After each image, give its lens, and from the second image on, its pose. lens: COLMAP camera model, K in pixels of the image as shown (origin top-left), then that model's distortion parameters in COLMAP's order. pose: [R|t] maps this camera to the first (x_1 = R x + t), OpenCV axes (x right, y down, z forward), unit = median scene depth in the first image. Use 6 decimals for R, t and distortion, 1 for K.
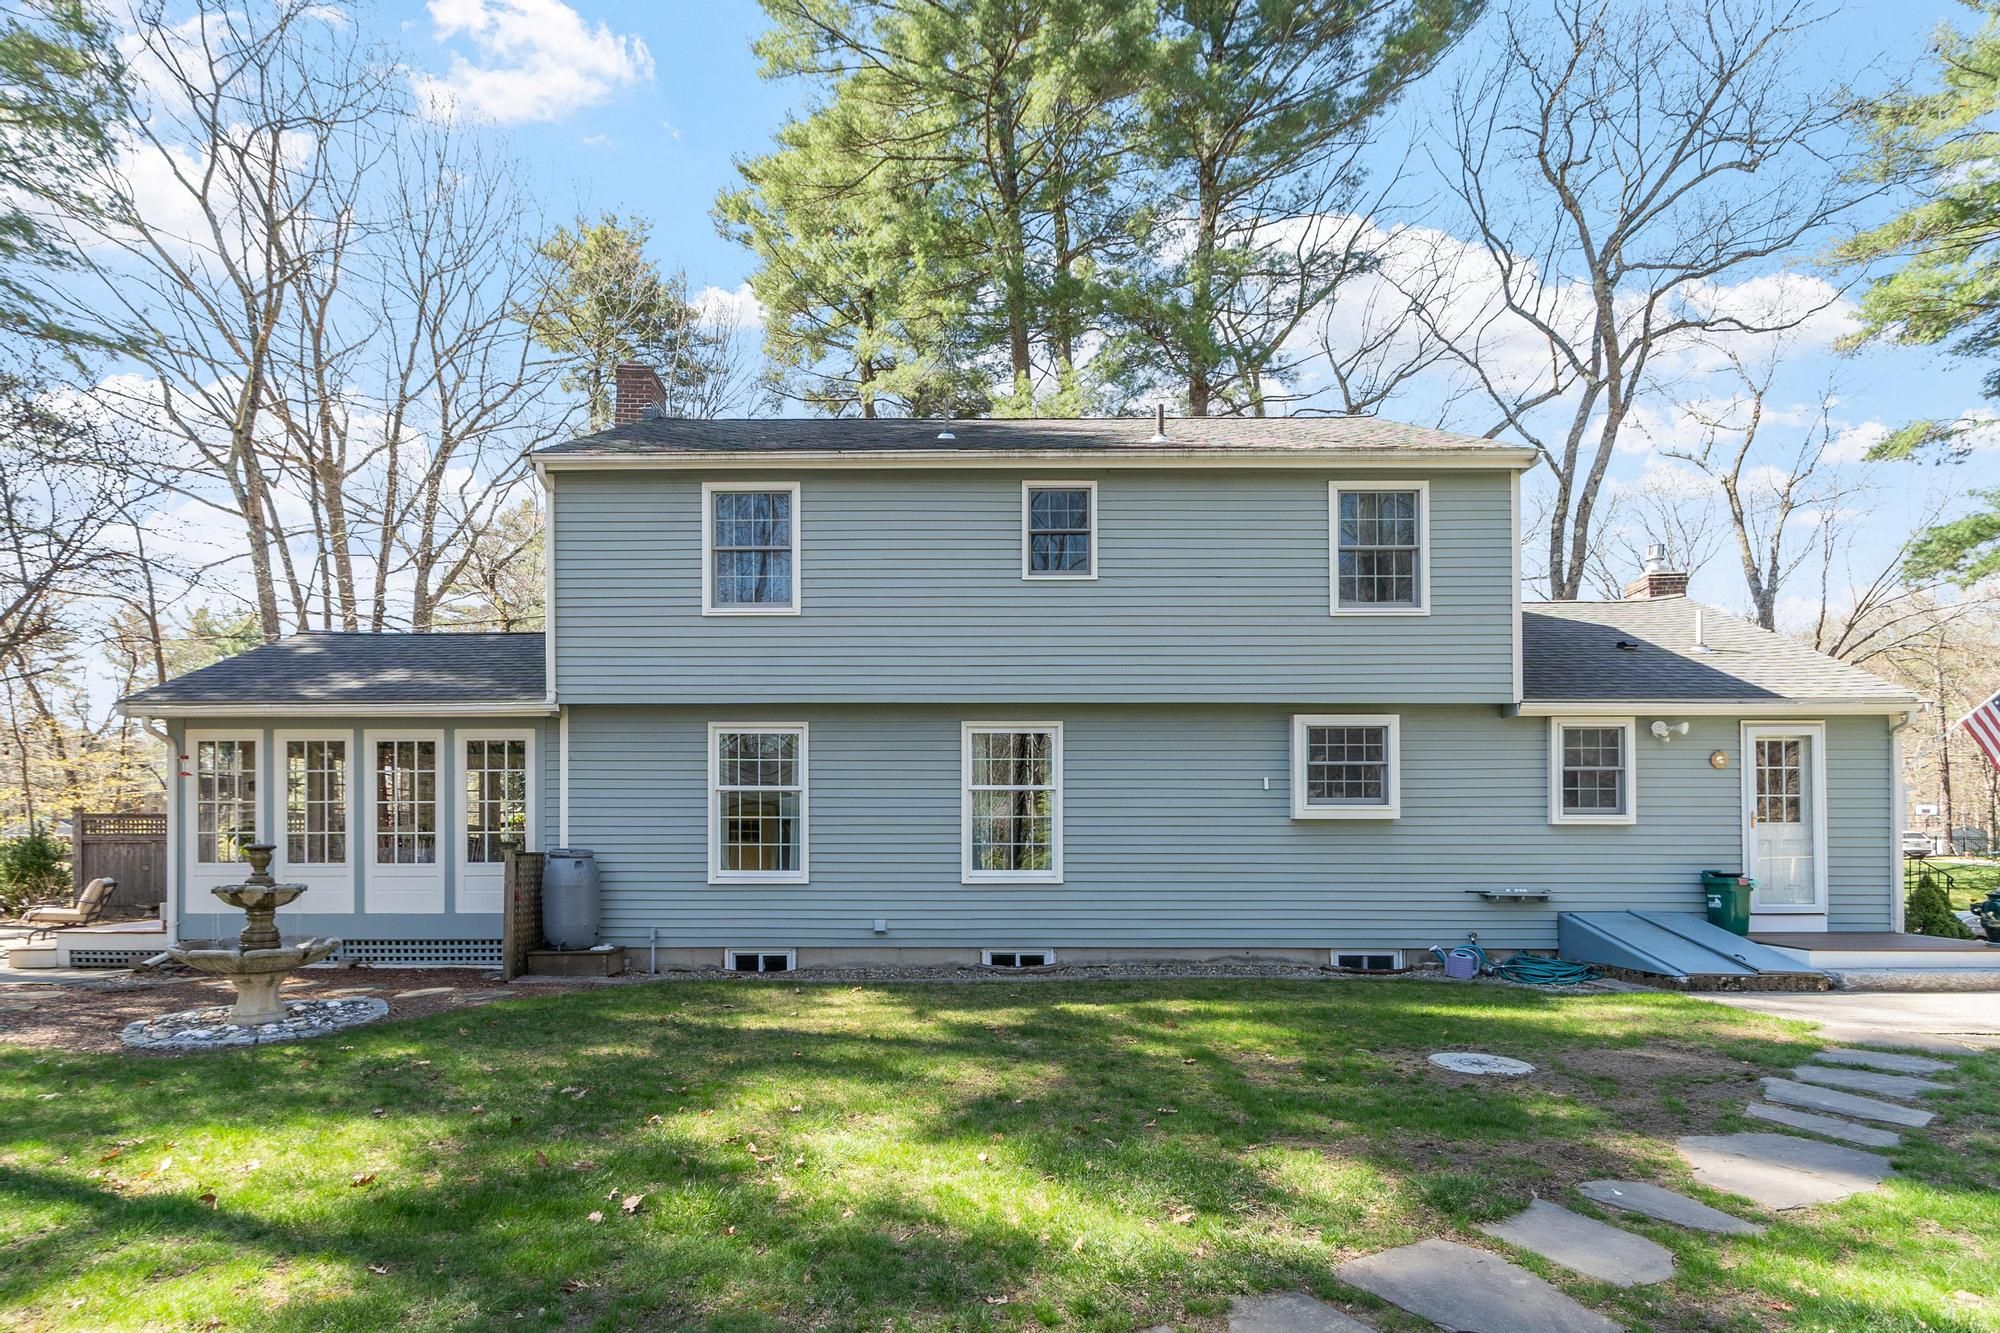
lens RADIAL K [[978.6, 0, 990.6], [0, 978.6, 825.7], [0, 0, 1]] dist [-0.022982, -0.000291]
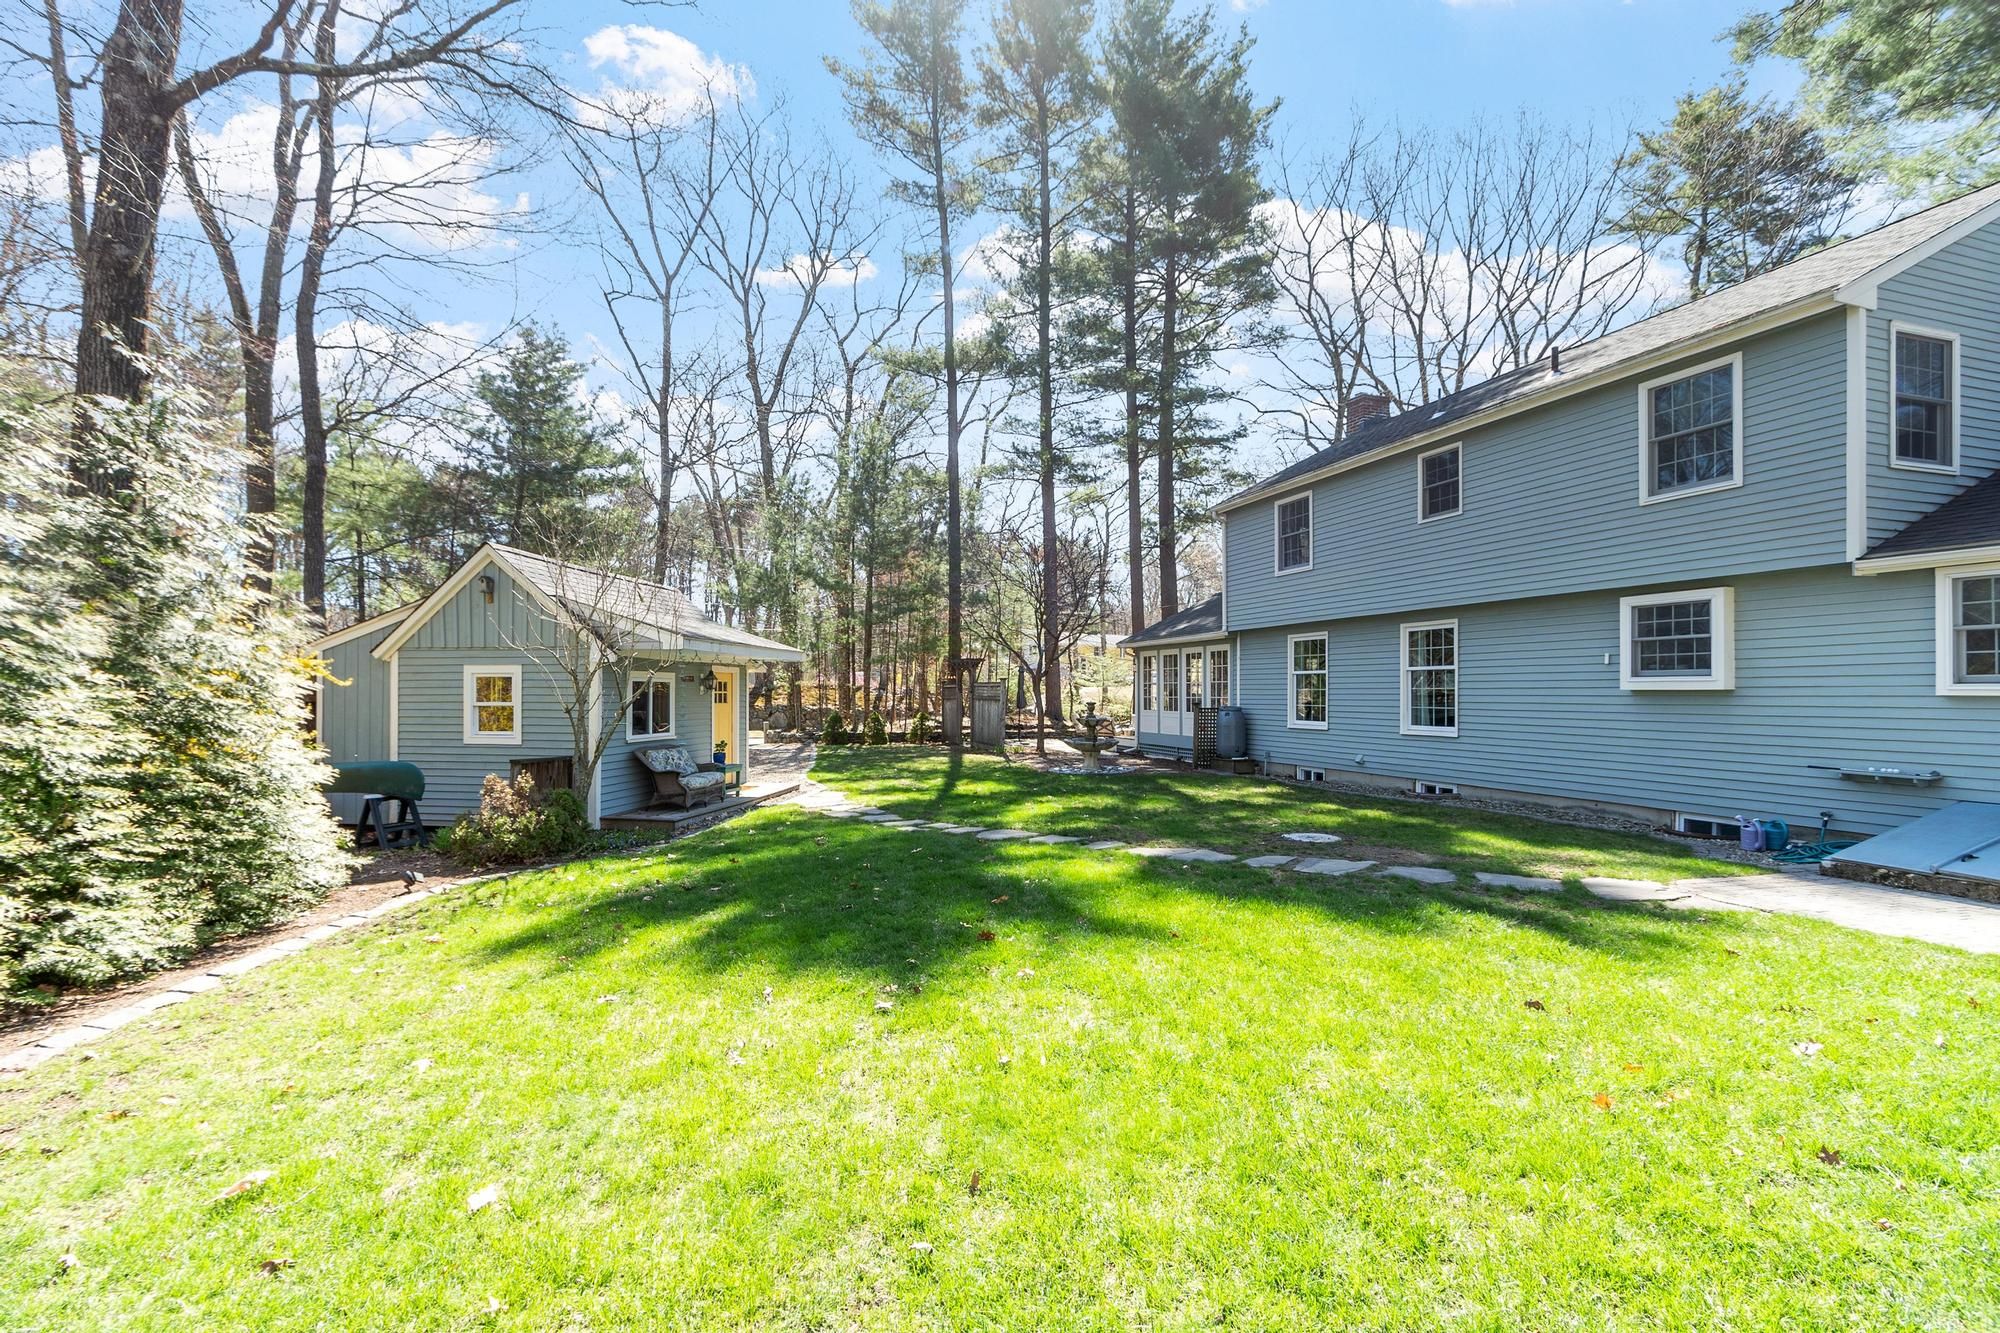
lens RADIAL K [[898.8, 0, 1000.0], [0, 898.8, 666.5], [0, 0, 1]] dist [0.014677, -0.000027]
pose [[0.340767, -0.026630, -0.939770, 1.045976], [0.000854, 0.999607, -0.028016, -0.004939], [0.940147, 0.008745, 0.340656, -0.033950]]
